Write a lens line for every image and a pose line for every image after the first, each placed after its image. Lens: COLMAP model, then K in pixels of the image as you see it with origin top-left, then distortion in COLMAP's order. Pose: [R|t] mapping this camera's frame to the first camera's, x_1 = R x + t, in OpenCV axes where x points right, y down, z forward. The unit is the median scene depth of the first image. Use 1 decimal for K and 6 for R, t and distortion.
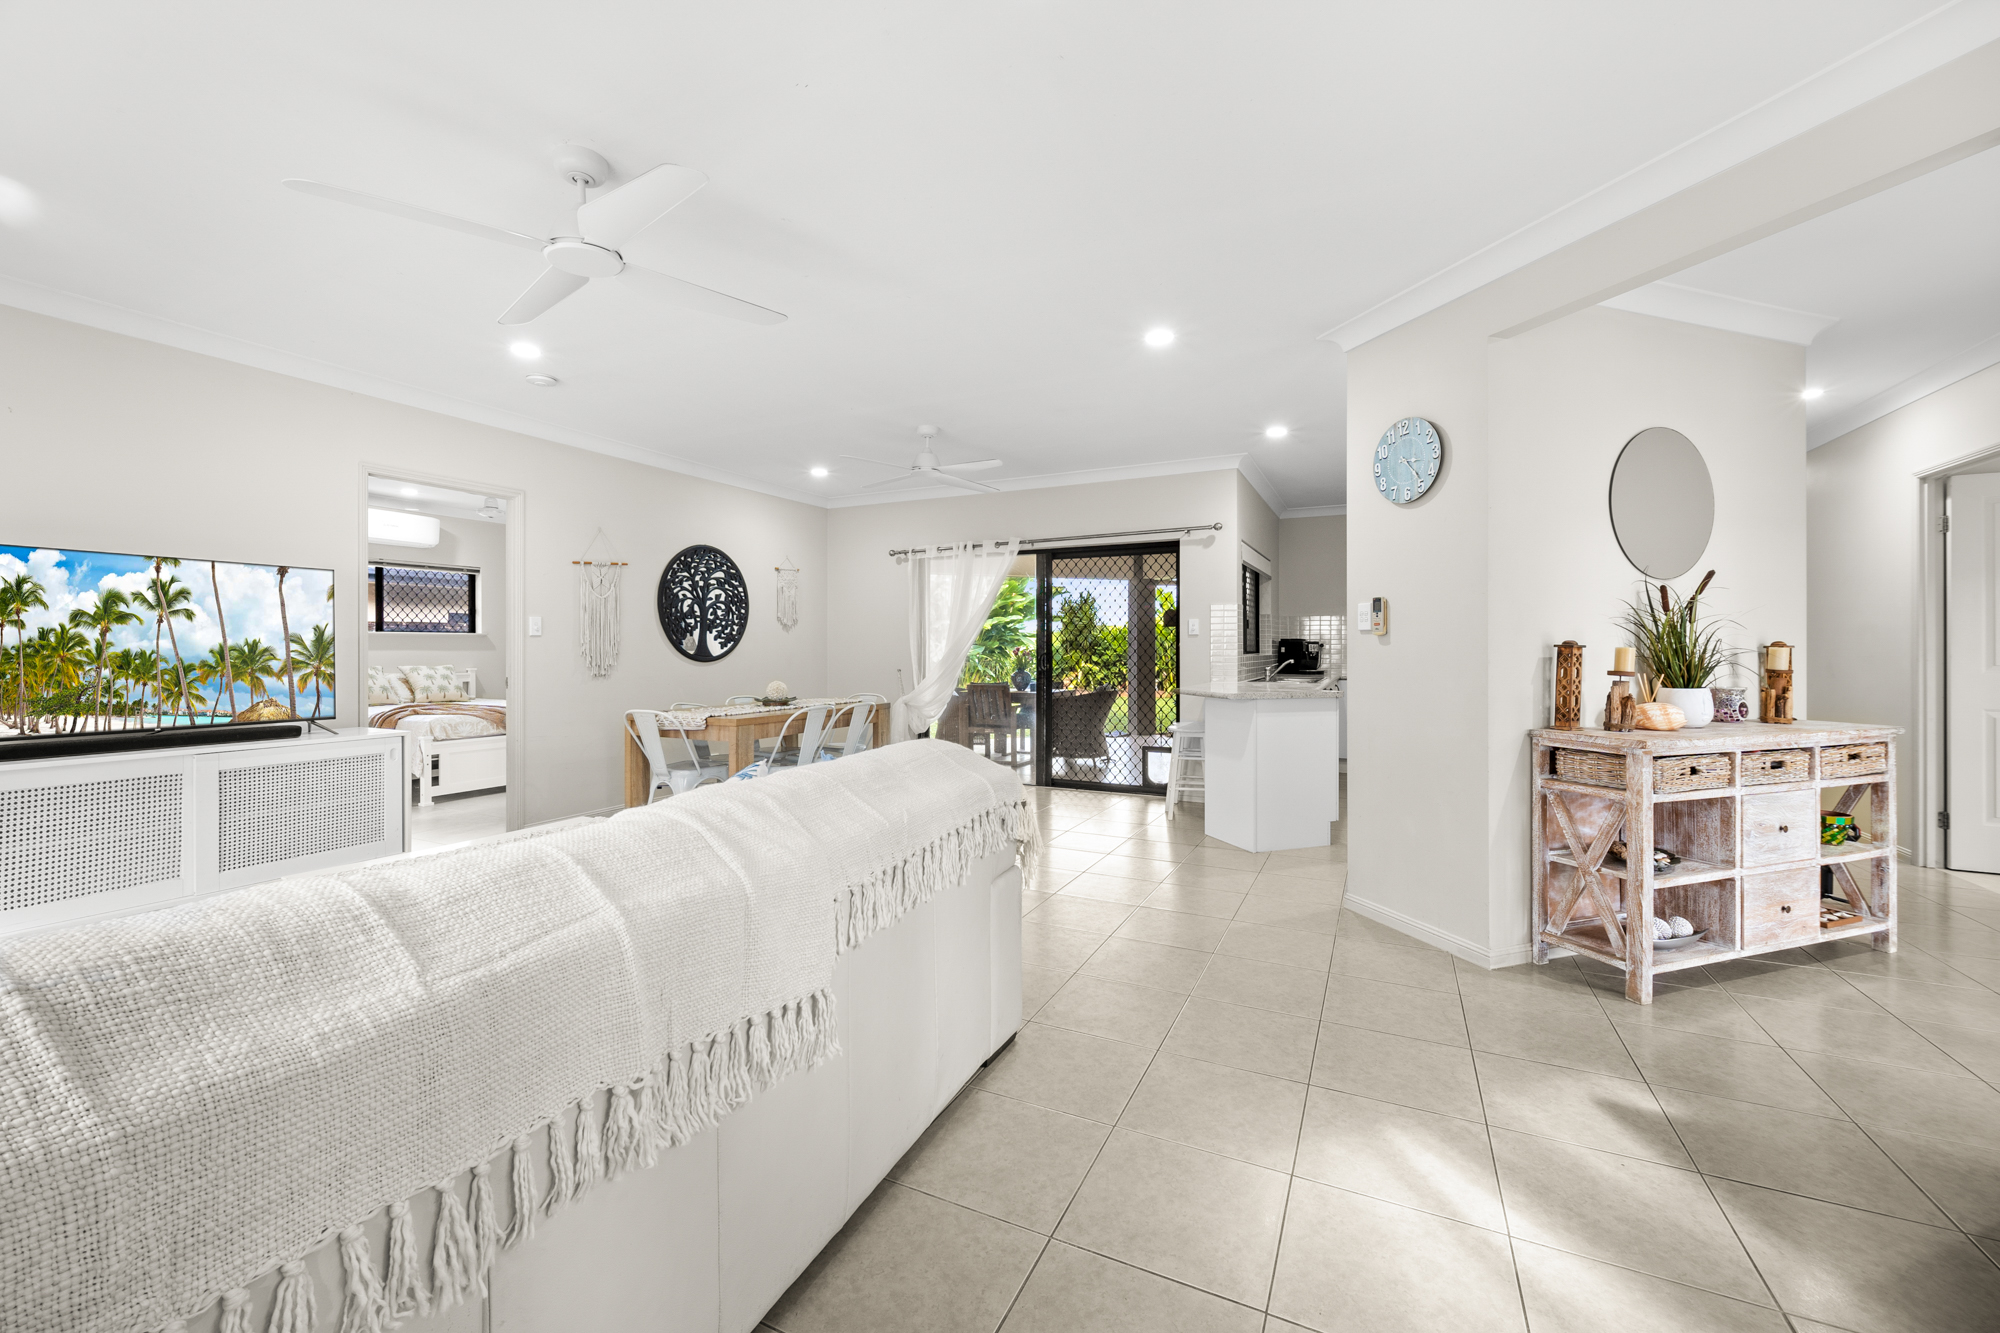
lens RADIAL K [[791.5, 0, 999.3], [0, 791.5, 656.2], [0, 0, 1]] dist [-0.000691, 0.000046]
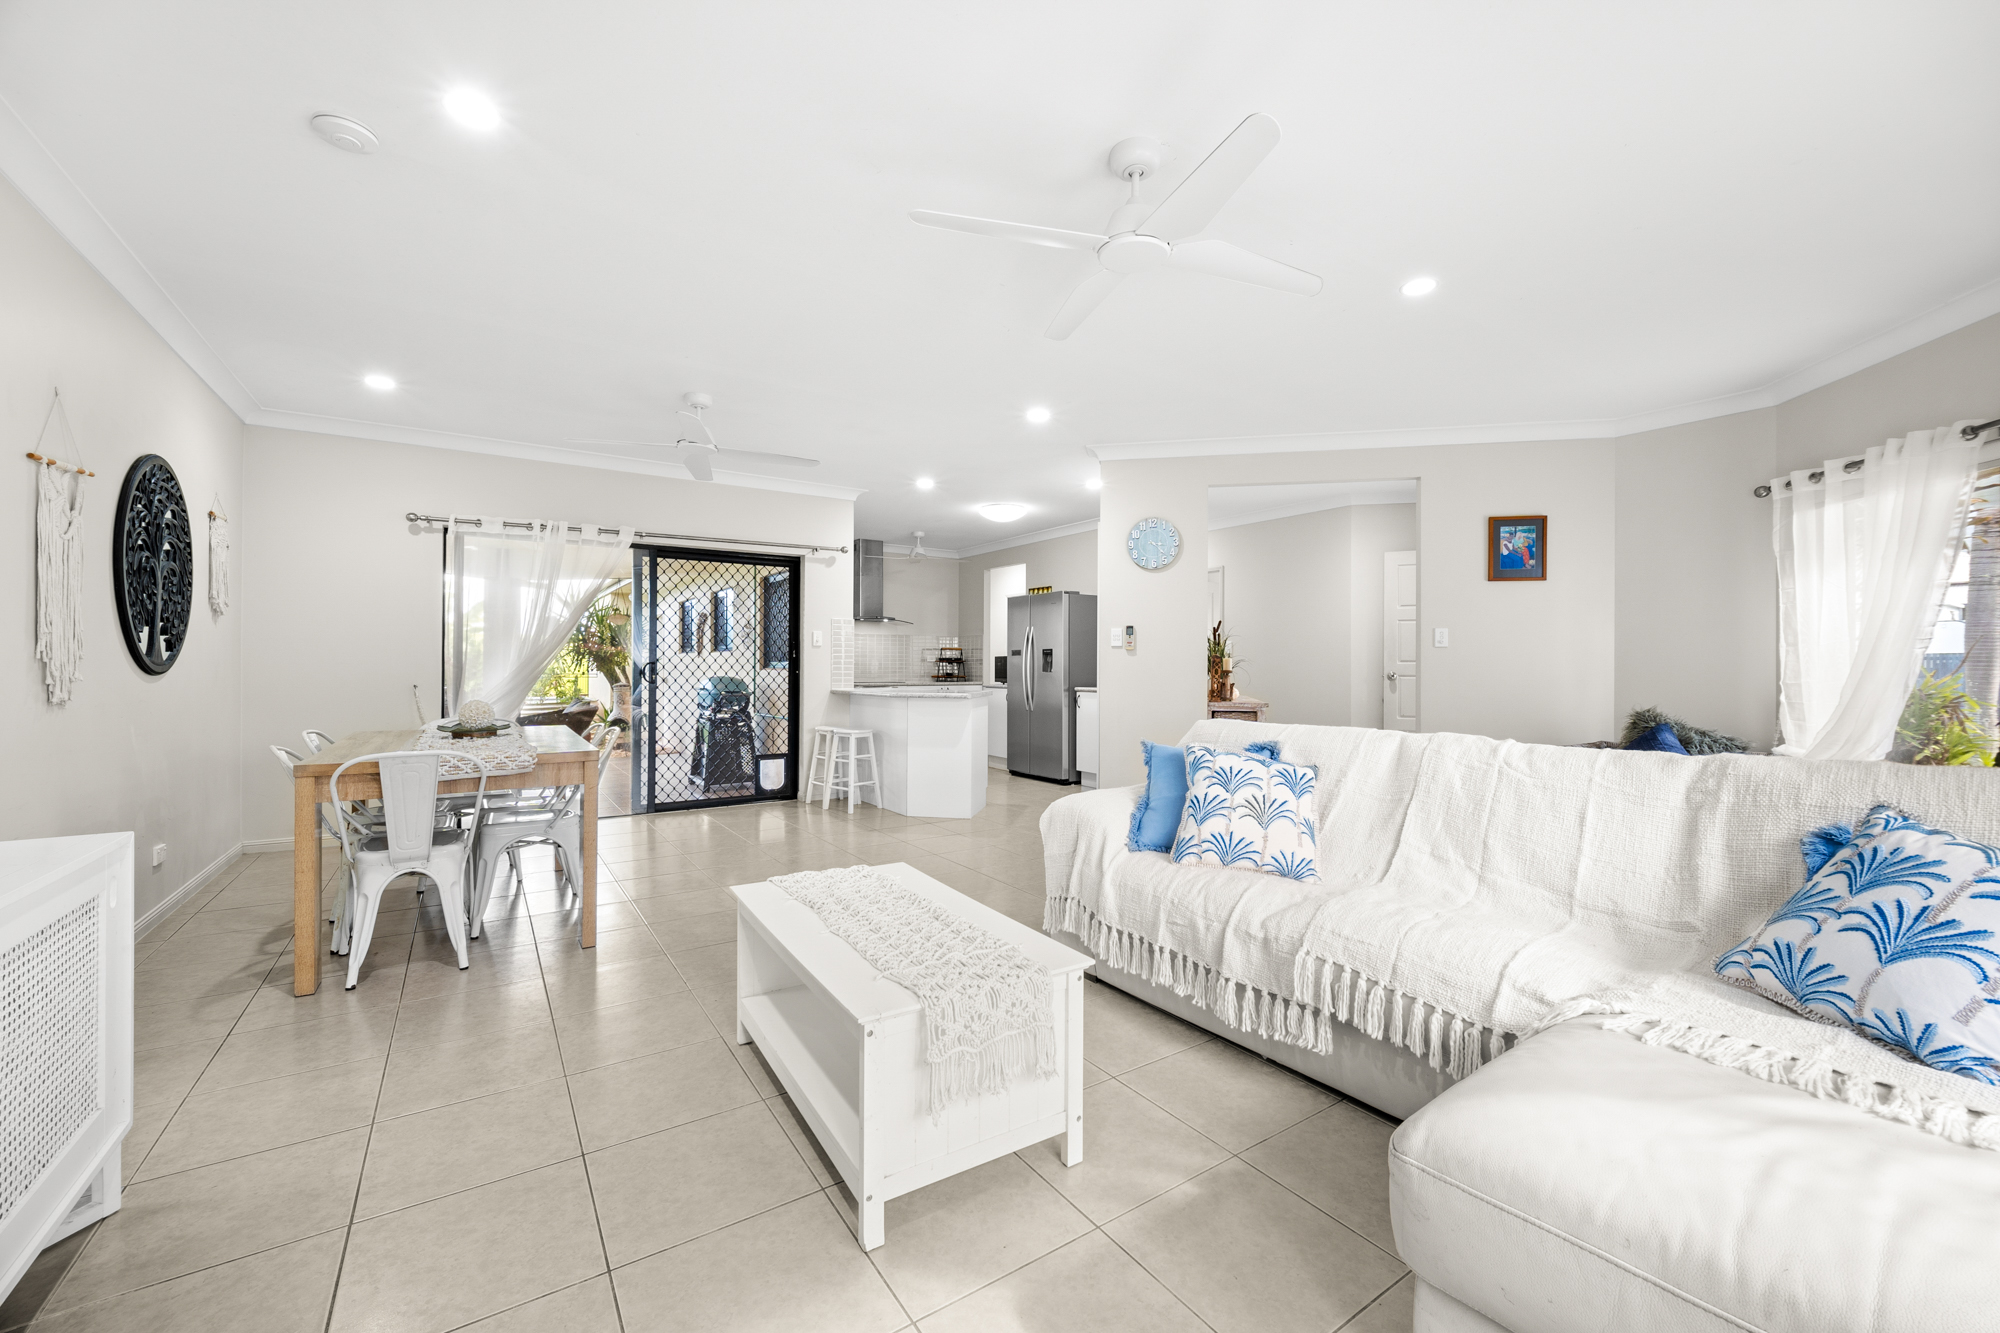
lens RADIAL K [[791.5, 0, 999.3], [0, 791.5, 656.2], [0, 0, 1]] dist [-0.000691, 0.000046]
pose [[0.512733, 0.014532, 0.858425, -0.520798], [0.003406, 0.999814, -0.018959, 0.008164], [-0.858541, 0.012645, 0.512588, 0.218864]]
